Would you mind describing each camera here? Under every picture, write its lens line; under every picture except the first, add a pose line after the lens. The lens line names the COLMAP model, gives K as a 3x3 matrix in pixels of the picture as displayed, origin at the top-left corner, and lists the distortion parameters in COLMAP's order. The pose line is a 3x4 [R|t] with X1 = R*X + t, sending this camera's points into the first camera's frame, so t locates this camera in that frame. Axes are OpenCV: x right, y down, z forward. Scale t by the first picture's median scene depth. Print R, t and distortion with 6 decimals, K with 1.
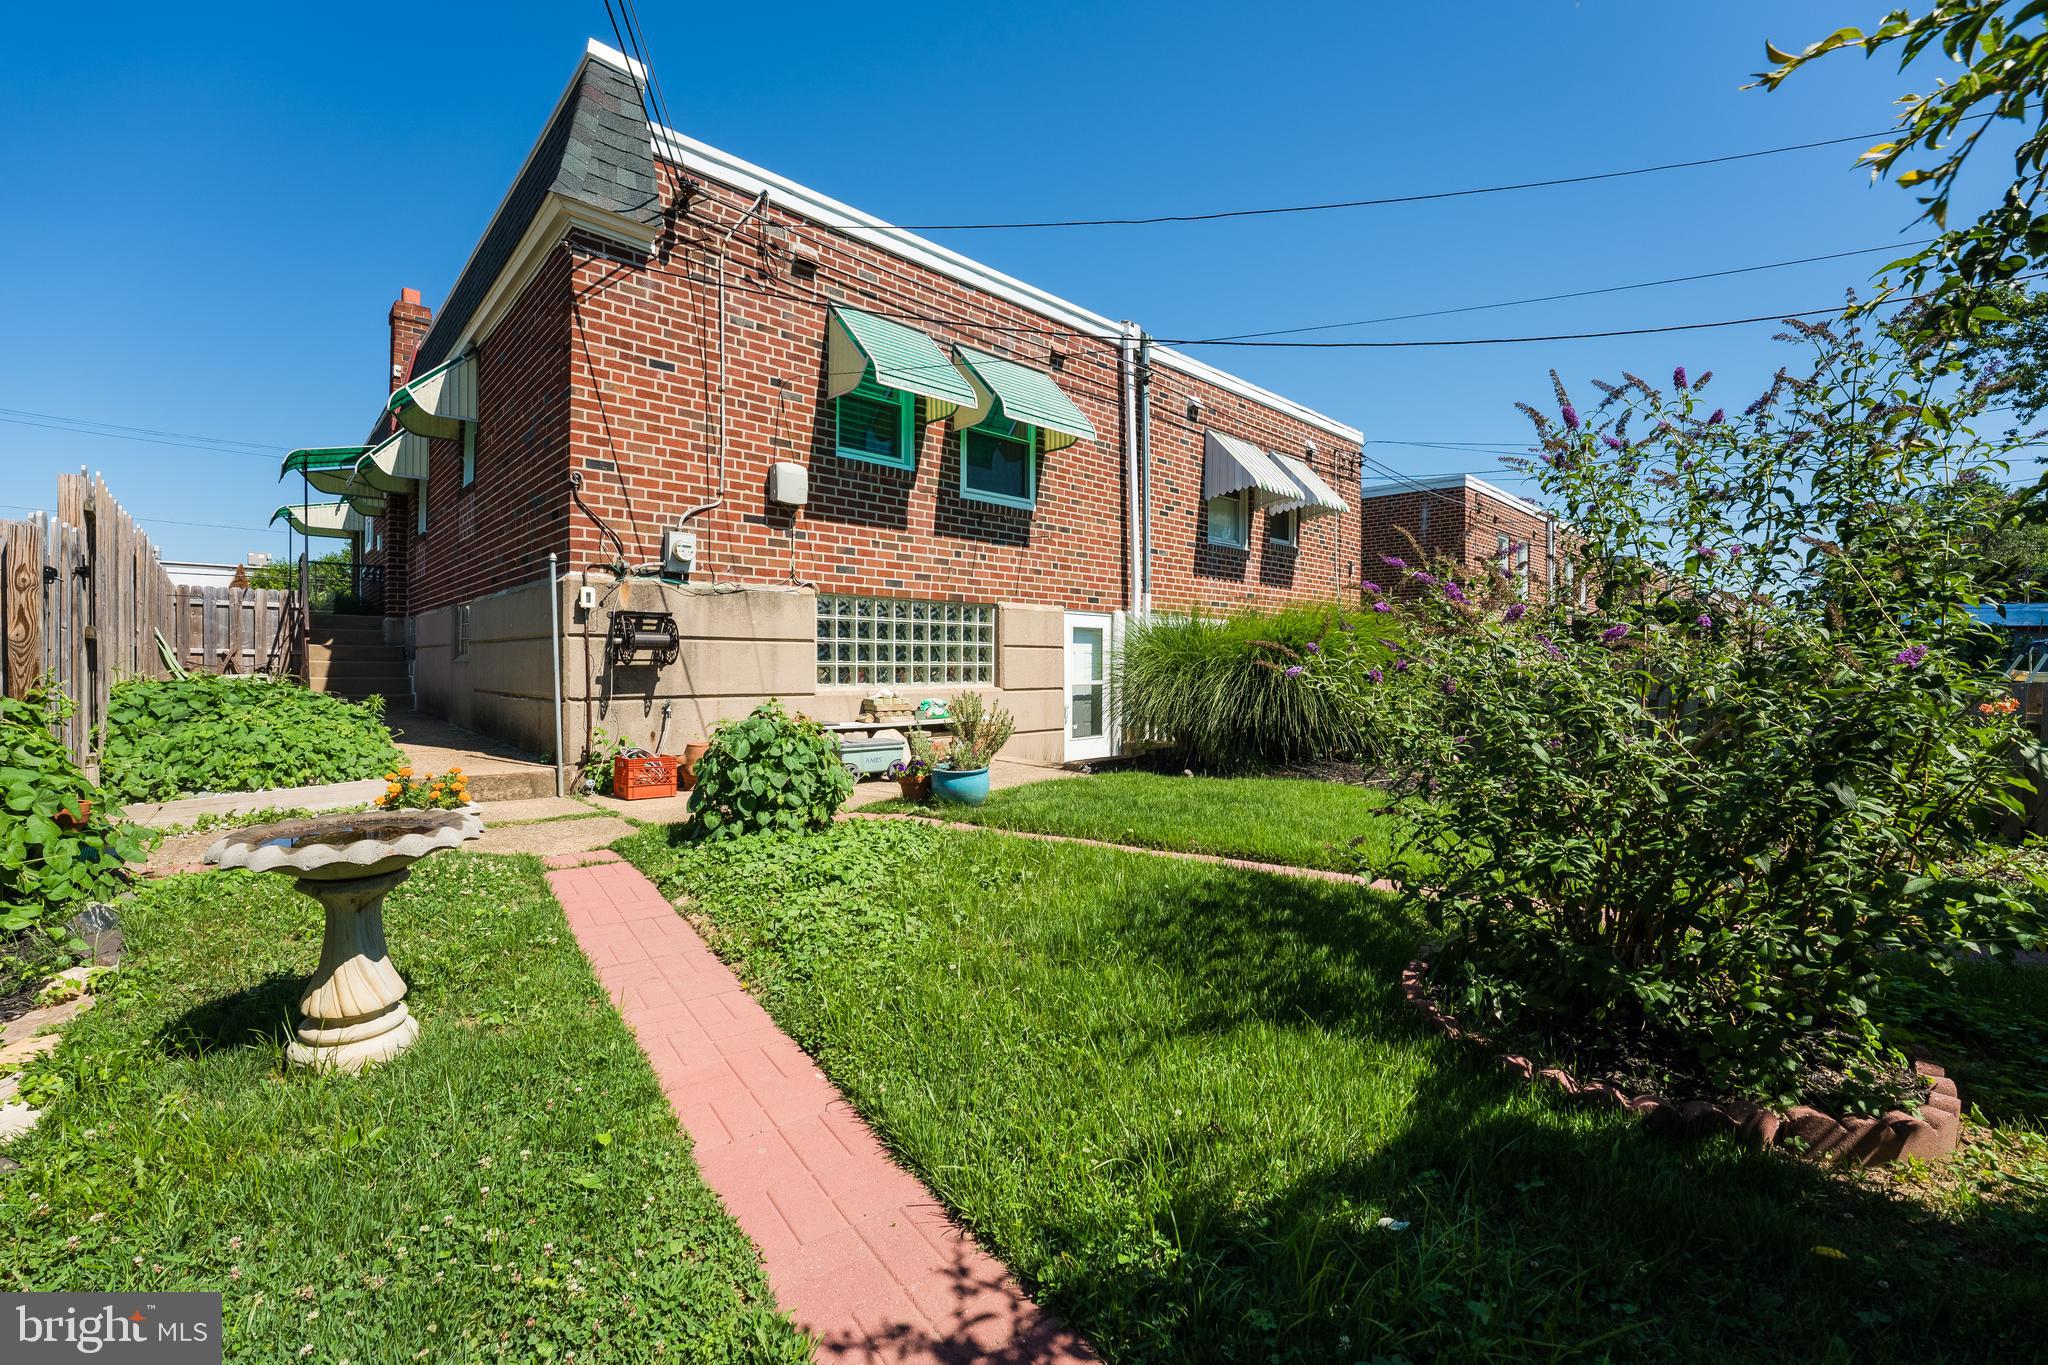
lens RADIAL K [[869.9, 0, 1035.6], [0, 869.9, 678.9], [0, 0, 1]] dist [0.000276, -0.000338]
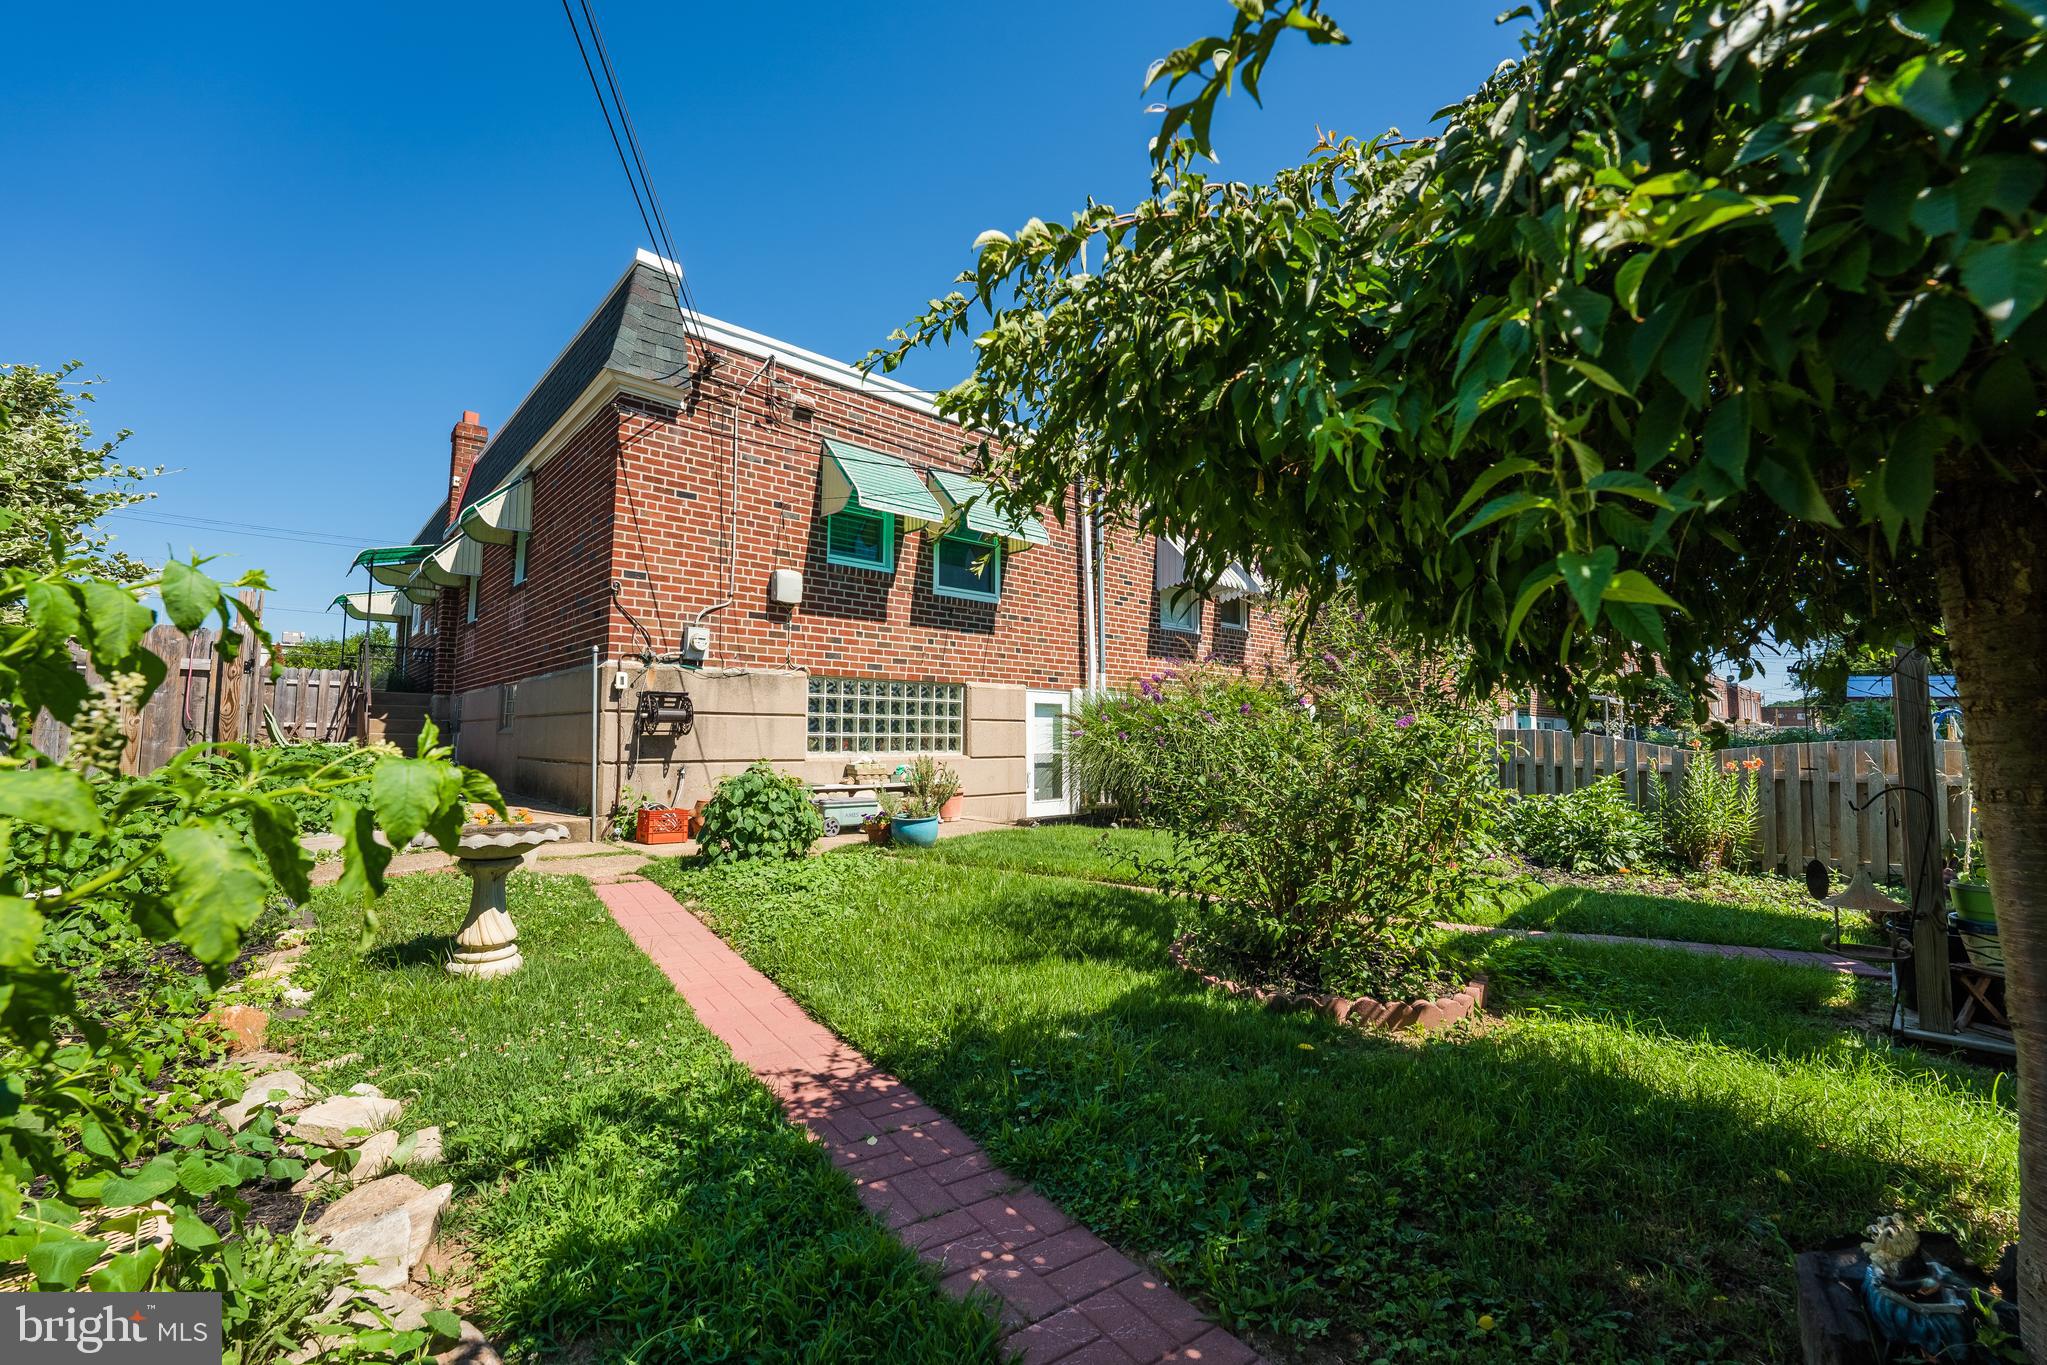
lens RADIAL K [[820.3, 0, 1014.5], [0, 820.3, 686.4], [0, 0, 1]] dist [0.003612, 0.000286]
pose [[0.999883, -0.001309, -0.015212, 0.061641], [0.000110, 0.996910, -0.078555, 0.006927], [0.015268, 0.078544, 0.996794, -0.152807]]
